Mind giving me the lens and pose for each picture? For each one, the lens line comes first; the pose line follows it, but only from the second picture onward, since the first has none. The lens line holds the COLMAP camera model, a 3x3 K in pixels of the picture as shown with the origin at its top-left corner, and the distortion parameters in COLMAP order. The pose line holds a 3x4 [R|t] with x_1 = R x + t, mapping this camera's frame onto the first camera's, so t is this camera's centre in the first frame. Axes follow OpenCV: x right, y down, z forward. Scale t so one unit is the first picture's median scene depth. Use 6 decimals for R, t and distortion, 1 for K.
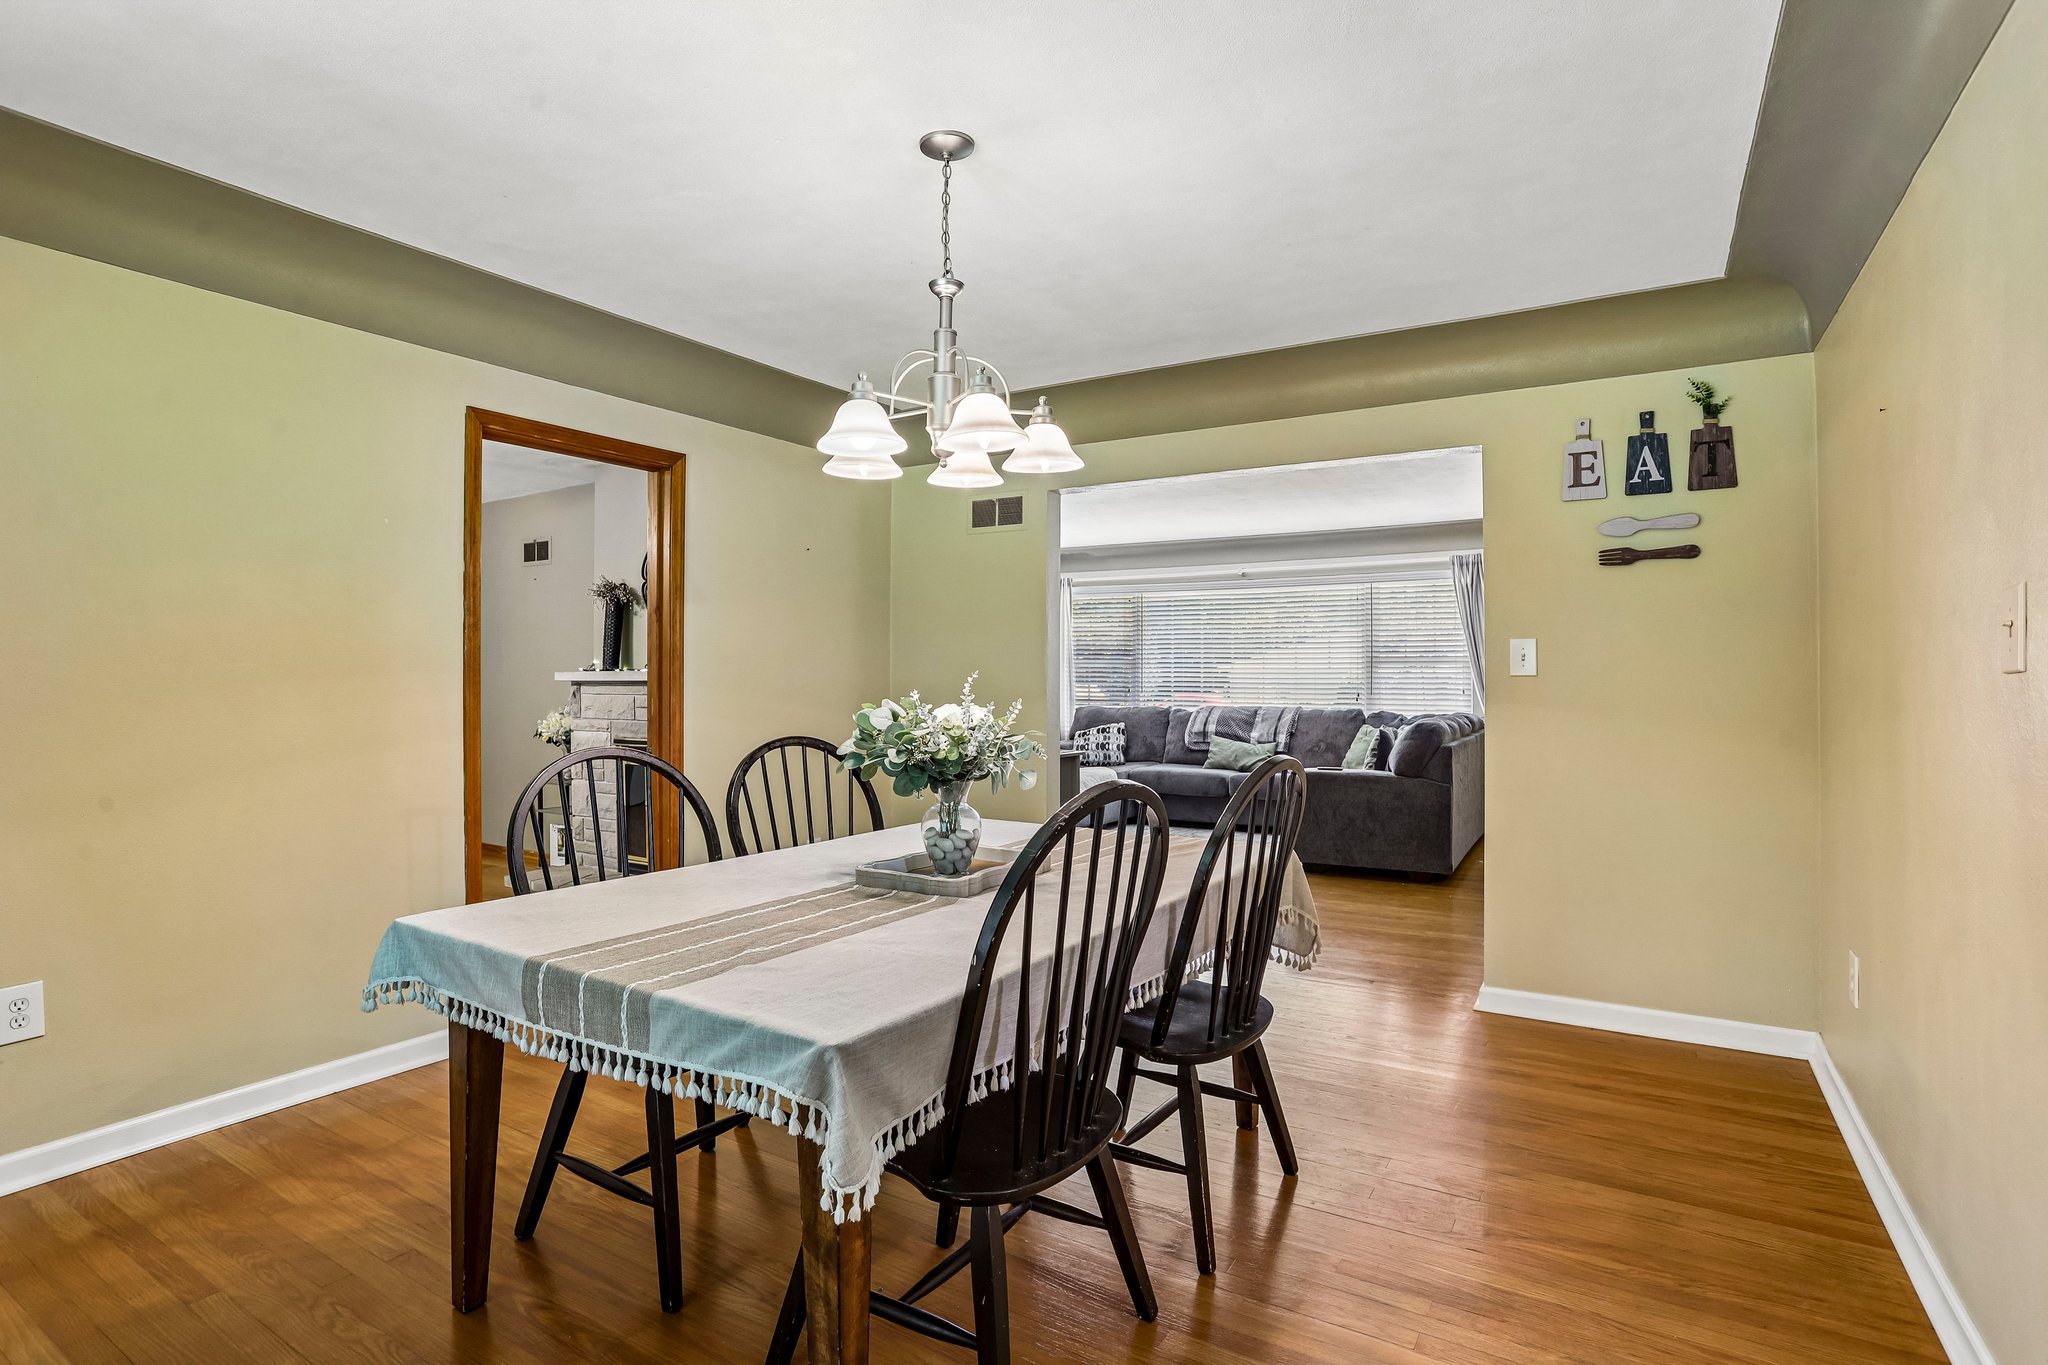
lens RADIAL K [[1023.3, 0, 1009.7], [0, 1023.3, 681.8], [0, 0, 1]] dist [-0.074941, 0.036616]
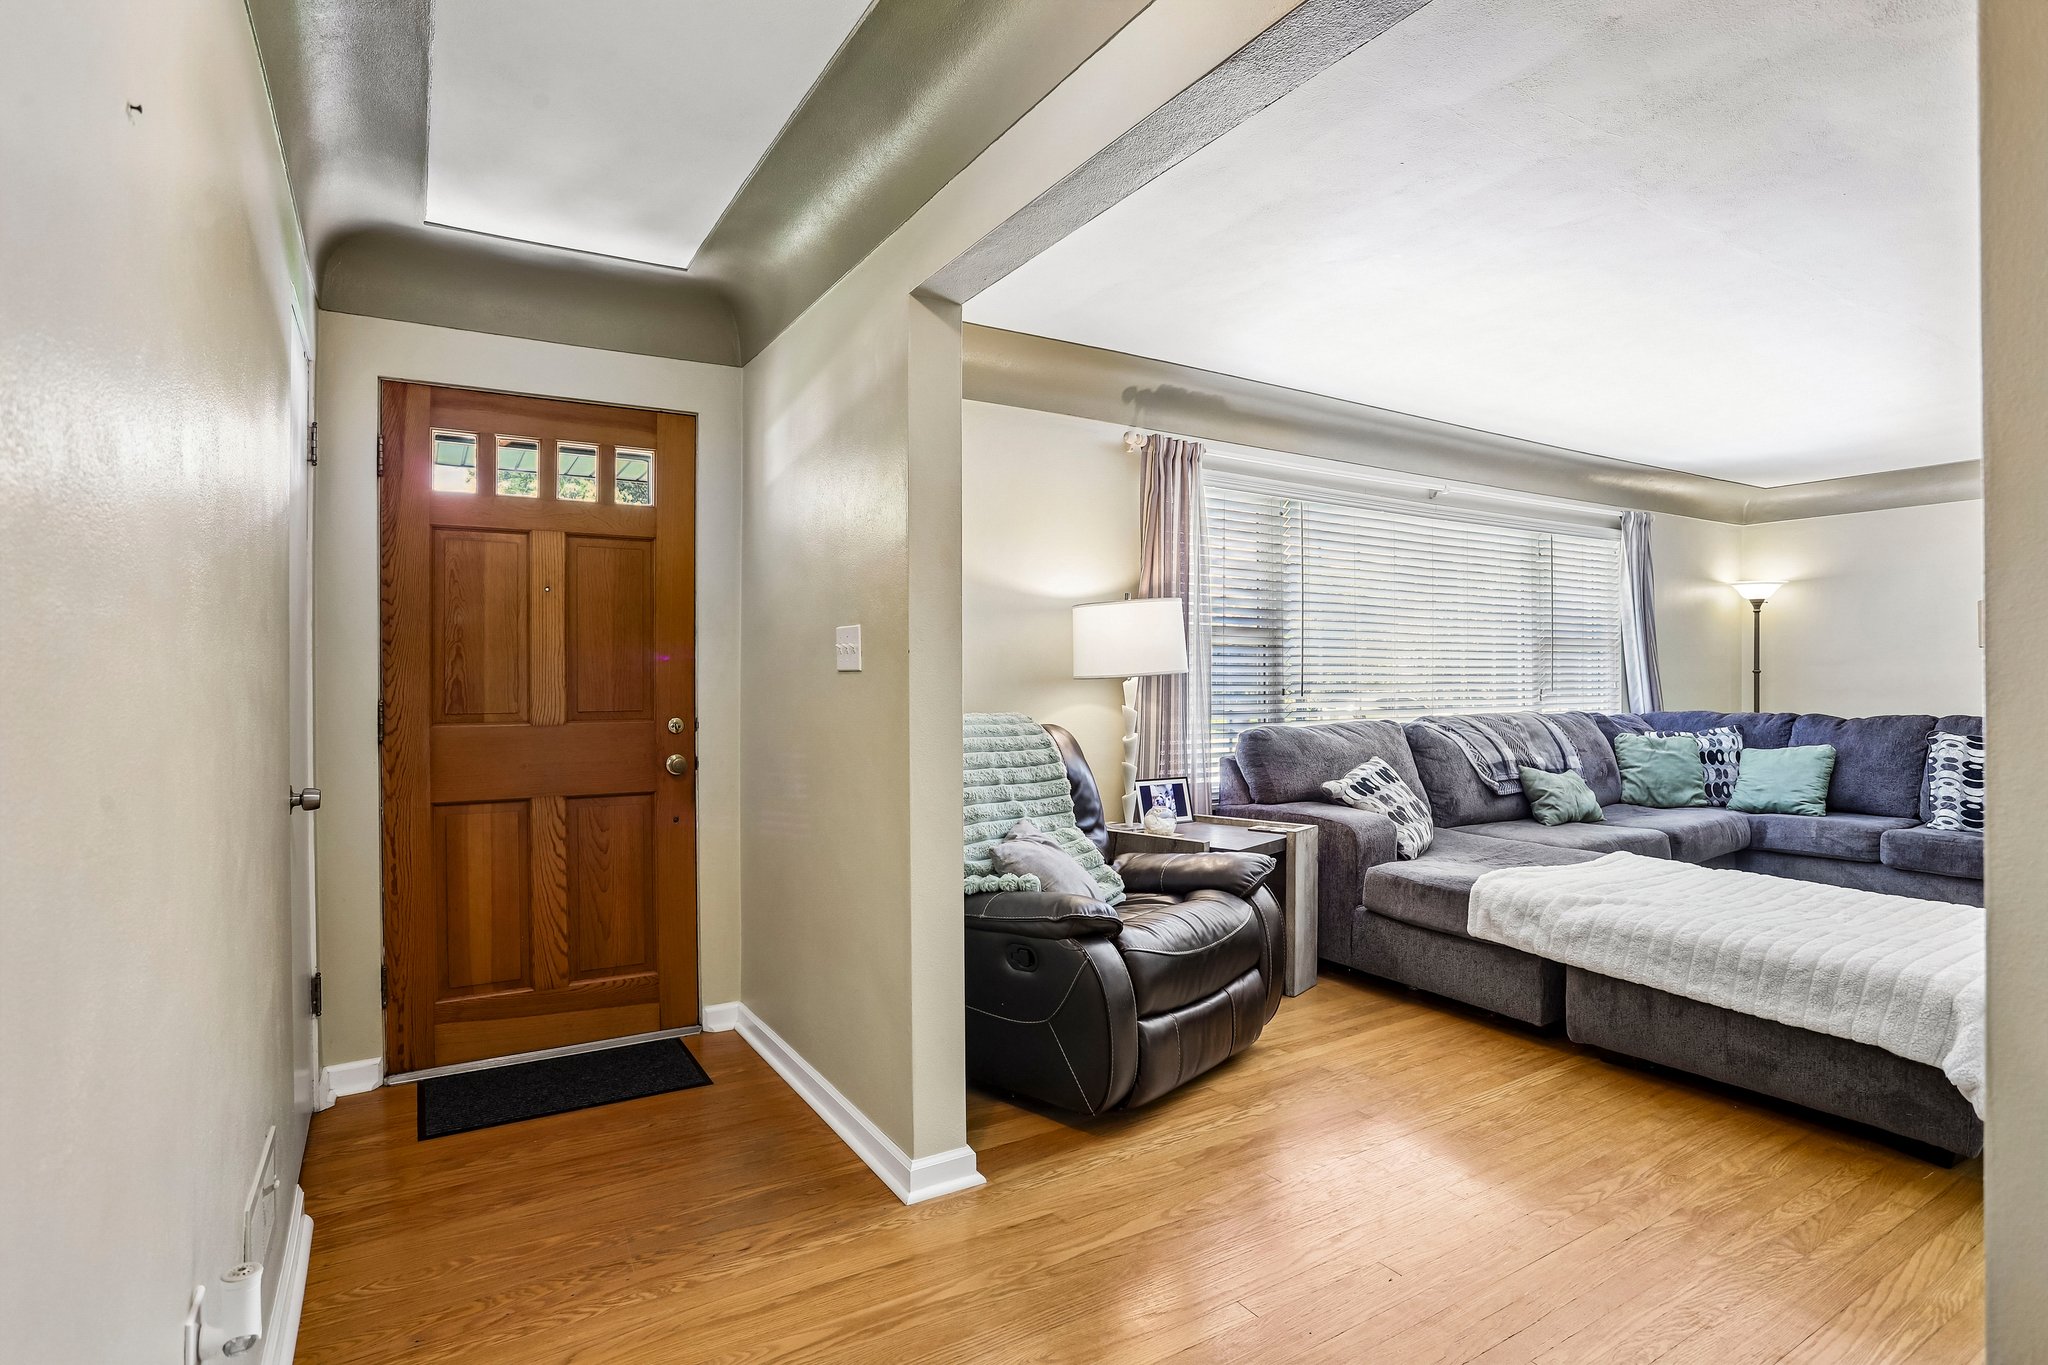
lens RADIAL K [[1023.3, 0, 1009.7], [0, 1023.3, 681.8], [0, 0, 1]] dist [-0.074941, 0.036616]
pose [[0.442806, -0.007872, 0.896583, -0.434578], [0.010496, 0.999938, 0.003596, -0.000454], [-0.896556, 0.007818, 0.442861, 1.017998]]
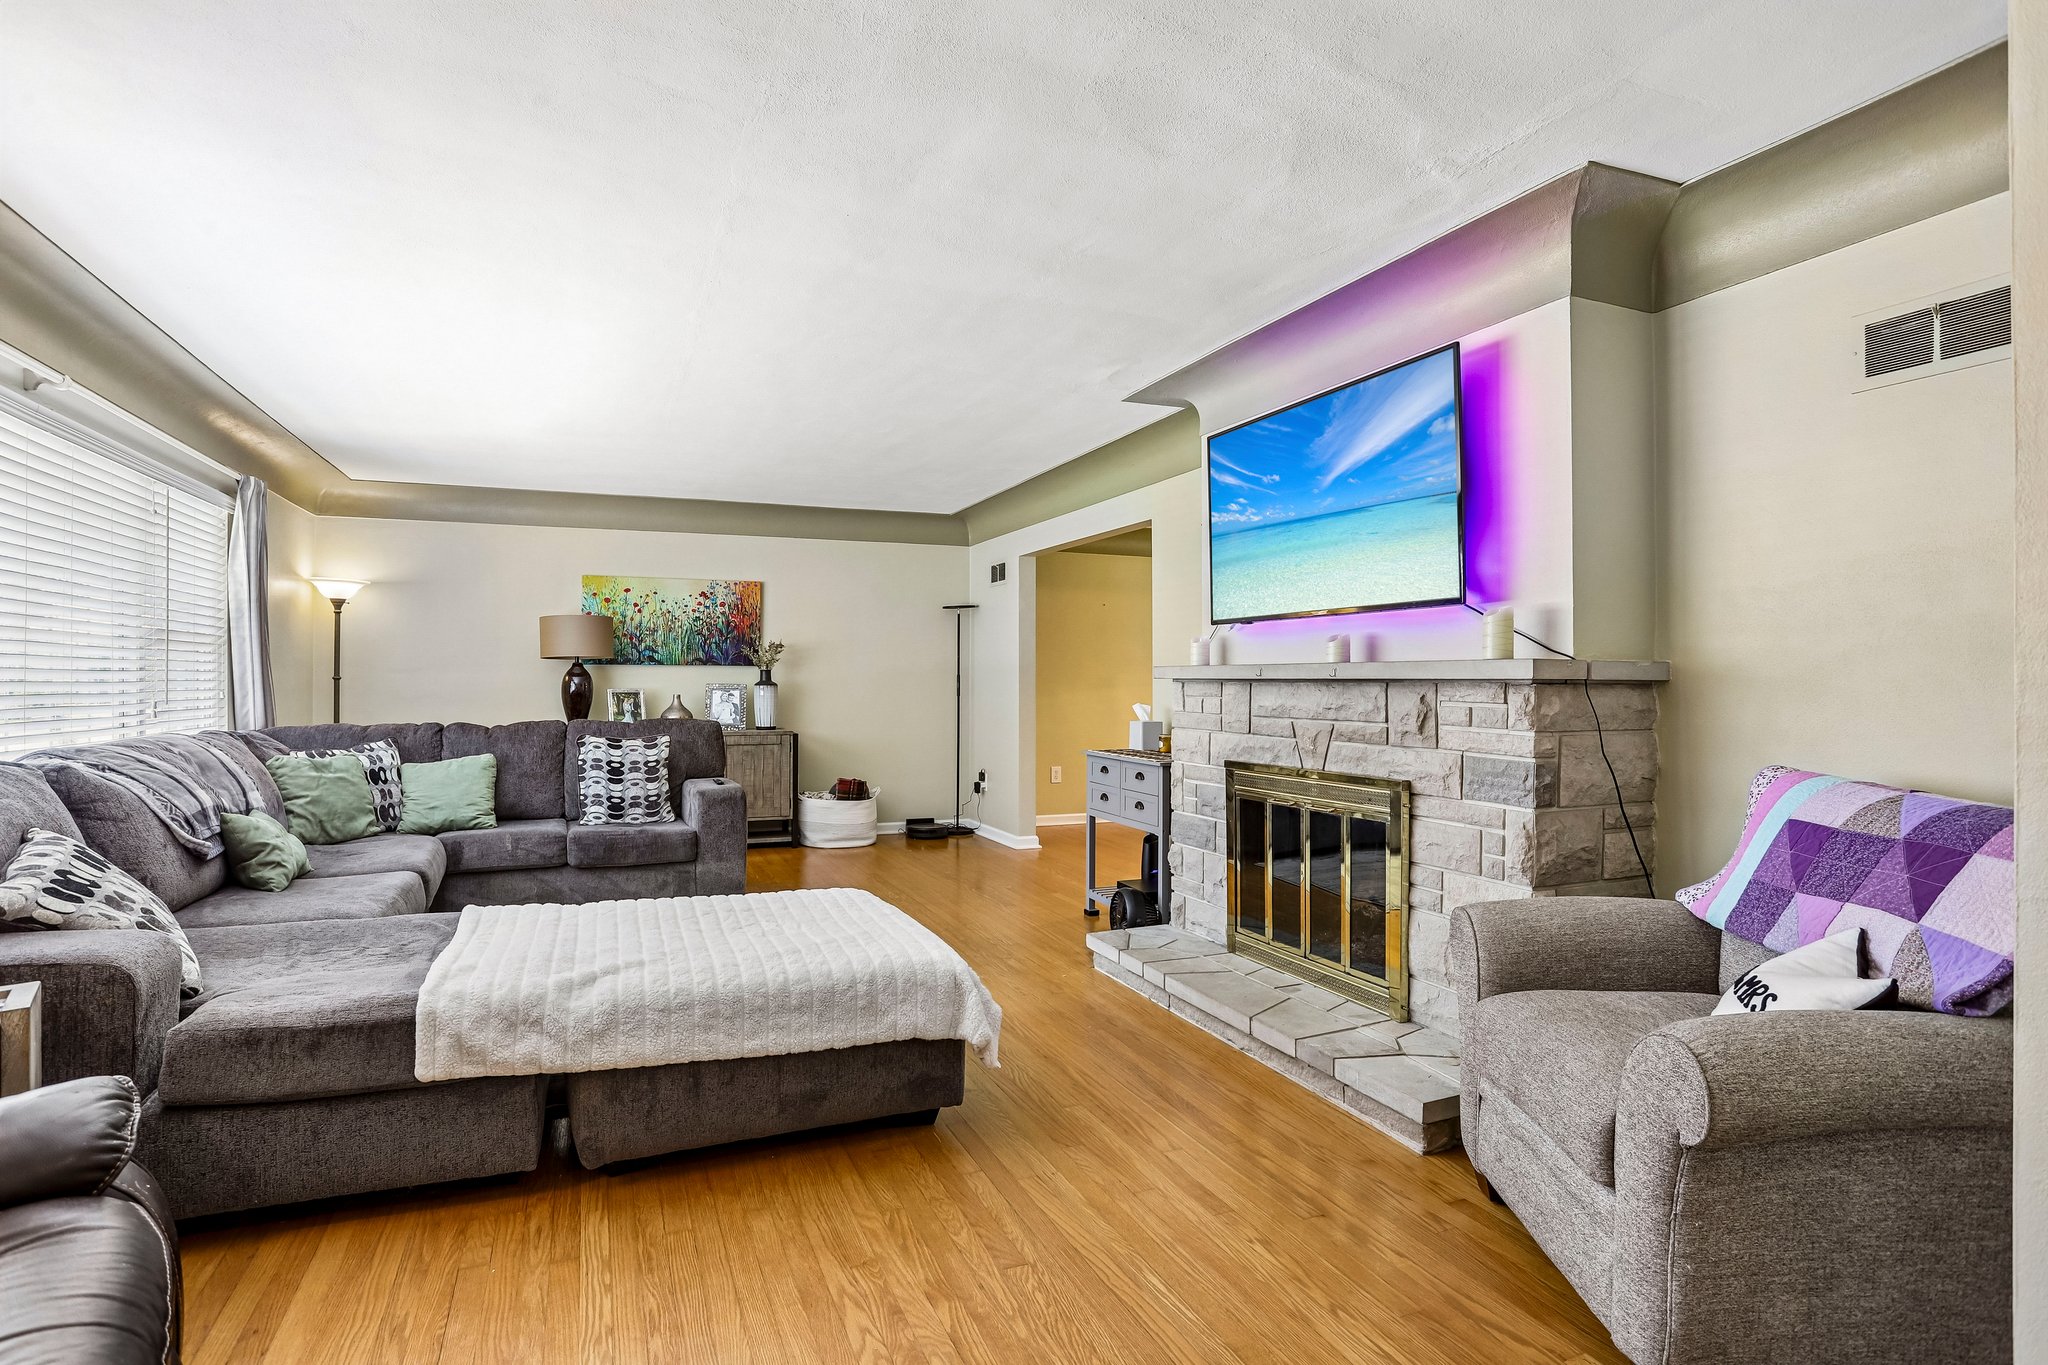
lens RADIAL K [[1023.3, 0, 1009.7], [0, 1023.3, 681.8], [0, 0, 1]] dist [-0.074941, 0.036616]
pose [[-0.820843, -0.003839, 0.571140, -0.272837], [0.000701, 0.999970, 0.007729, -0.002065], [-0.571153, 0.006745, -0.820816, 1.152098]]
